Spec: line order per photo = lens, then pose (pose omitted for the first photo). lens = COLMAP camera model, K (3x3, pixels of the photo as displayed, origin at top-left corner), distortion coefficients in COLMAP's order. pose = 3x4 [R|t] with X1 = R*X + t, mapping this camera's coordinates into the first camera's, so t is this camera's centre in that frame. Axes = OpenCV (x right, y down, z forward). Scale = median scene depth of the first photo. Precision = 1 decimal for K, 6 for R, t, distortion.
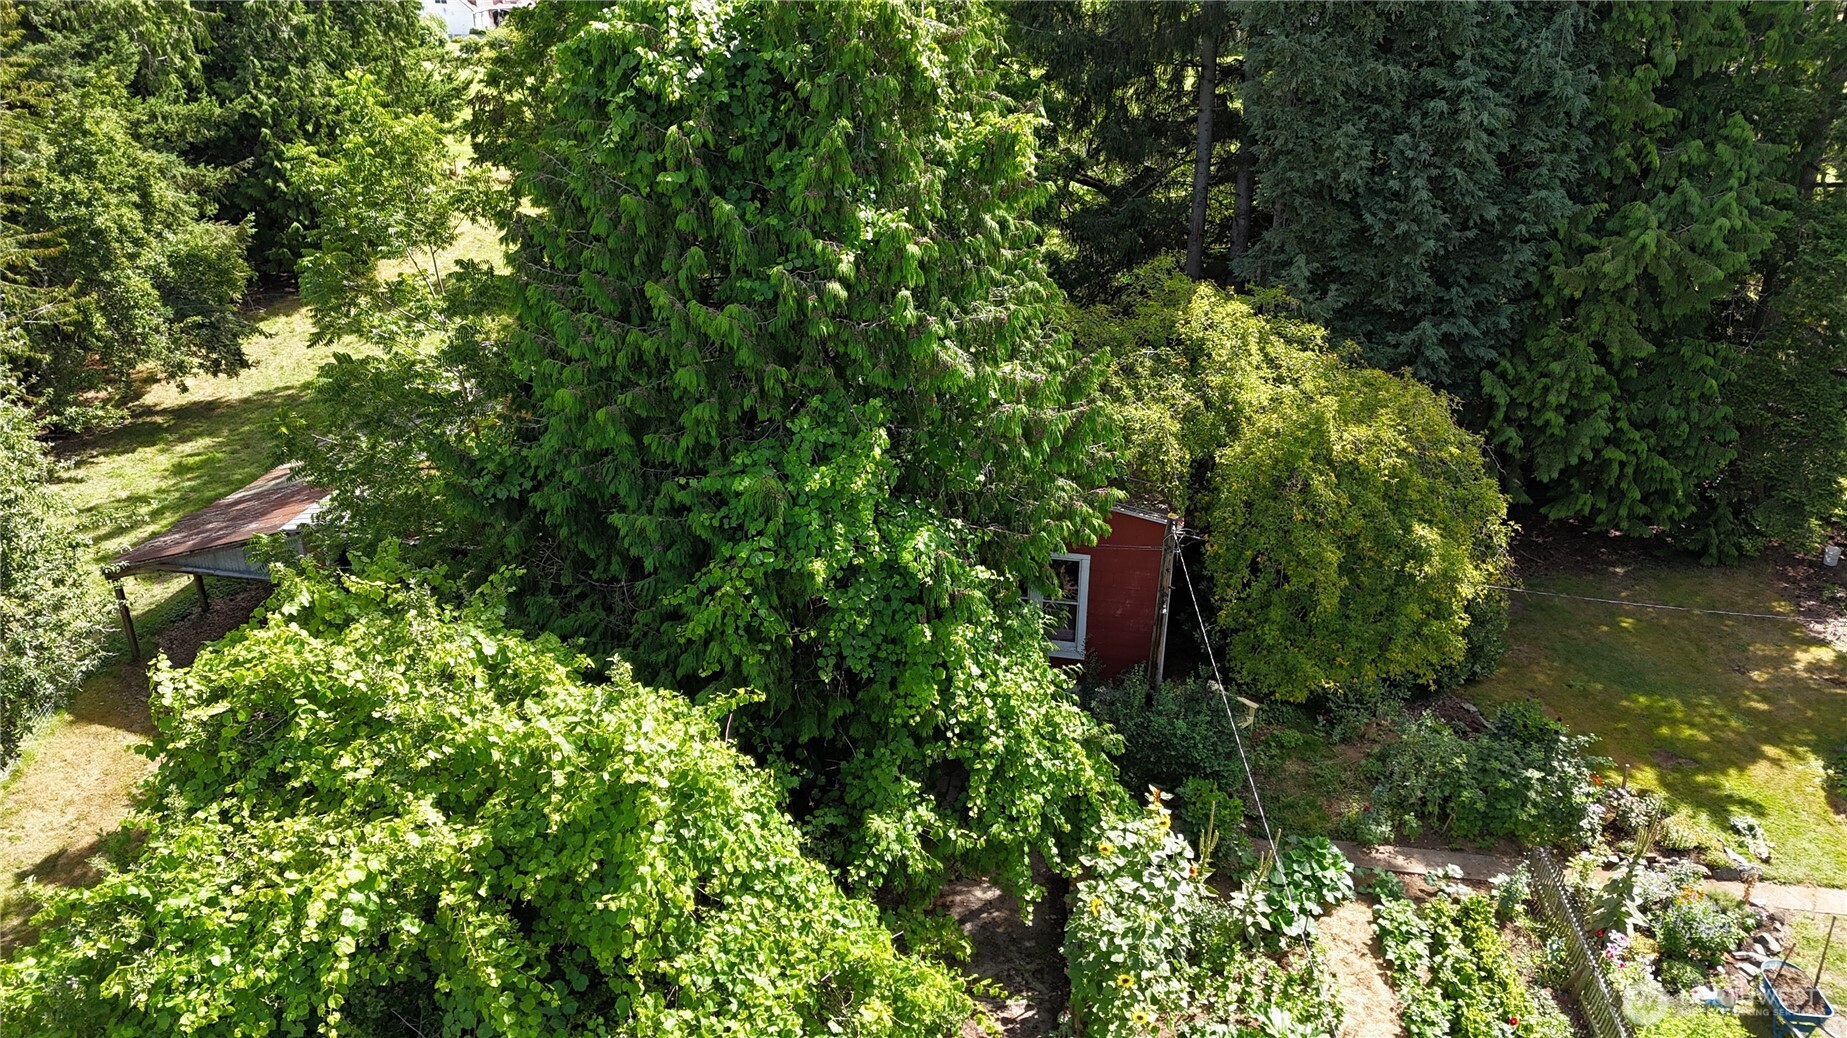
lens RADIAL K [[1354.9, 0, 932.5], [0, 1354.9, 513.2], [0, 0, 1]] dist [0.086010, -0.084720]
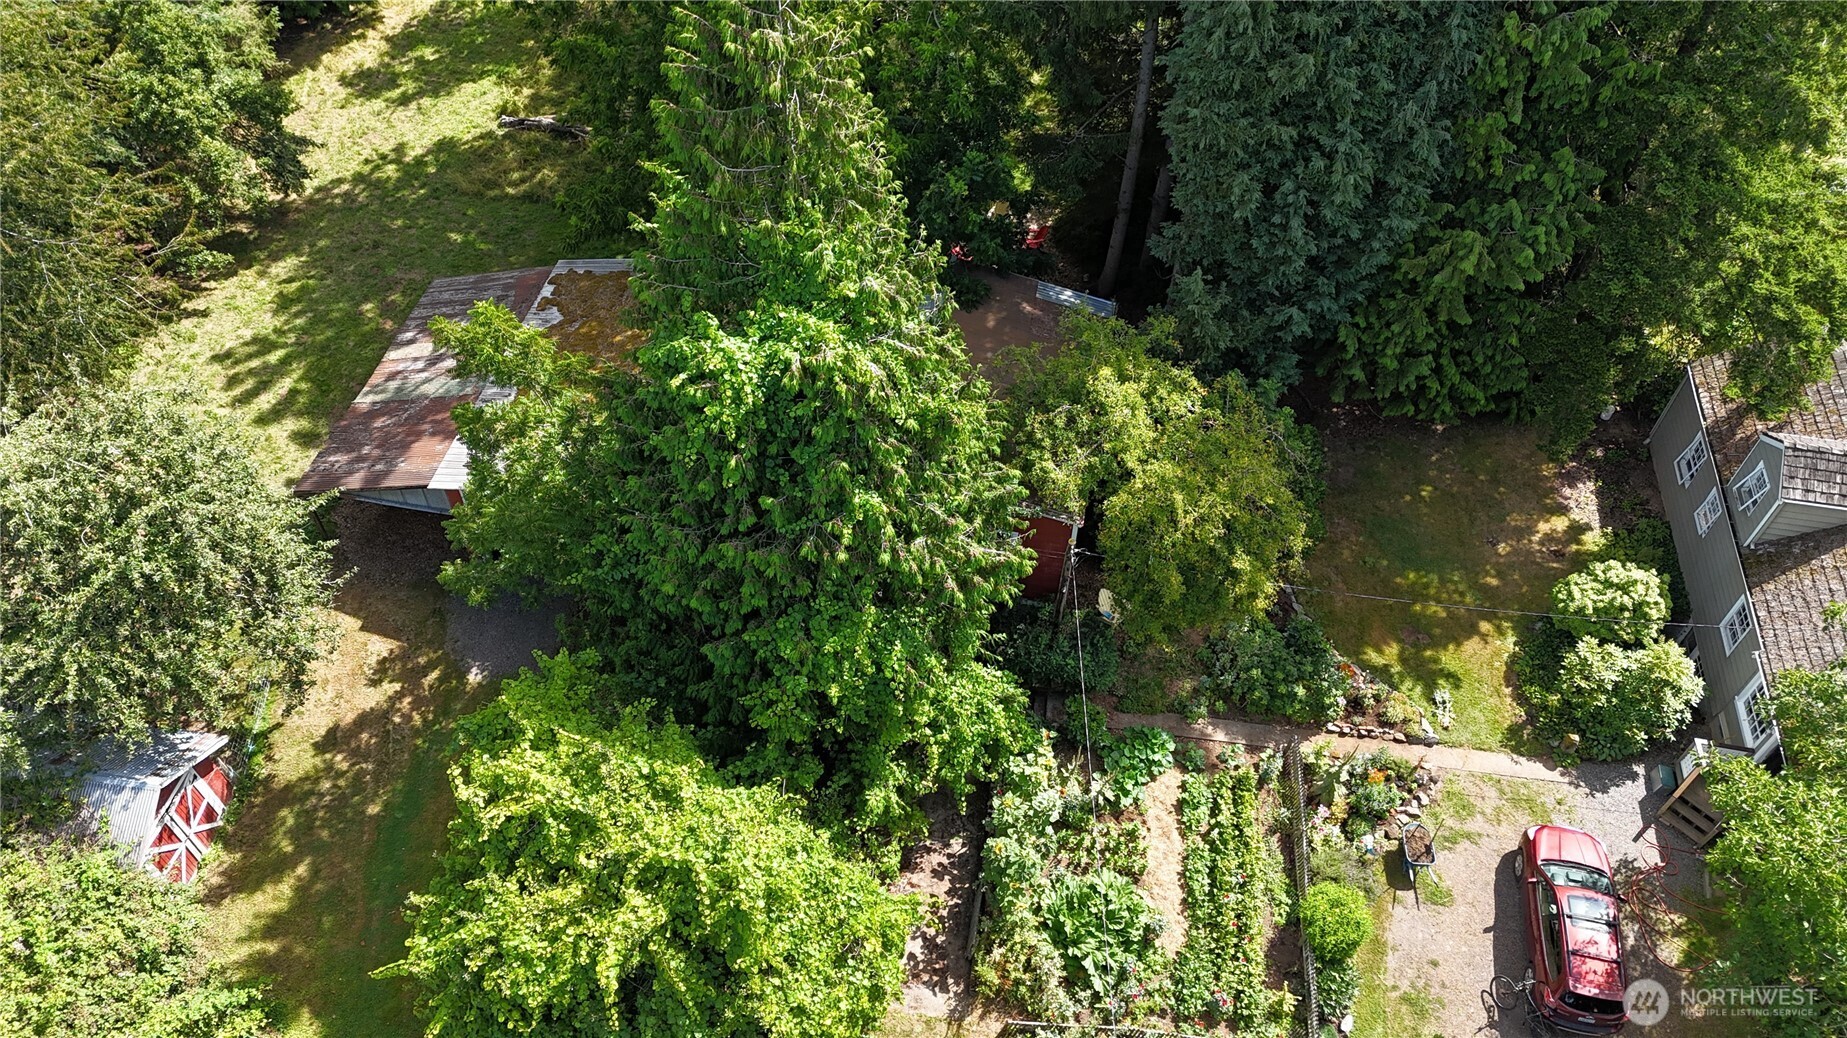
lens RADIAL K [[1354.9, 0, 935.4], [0, 1354.9, 520.0], [0, 0, 1]] dist [0.086010, -0.084720]
pose [[0.999930, 0.001072, 0.011749, 0.014657], [-0.006010, 0.903241, 0.429092, -0.654493], [-0.010152, -0.429133, 0.903184, -0.297372]]
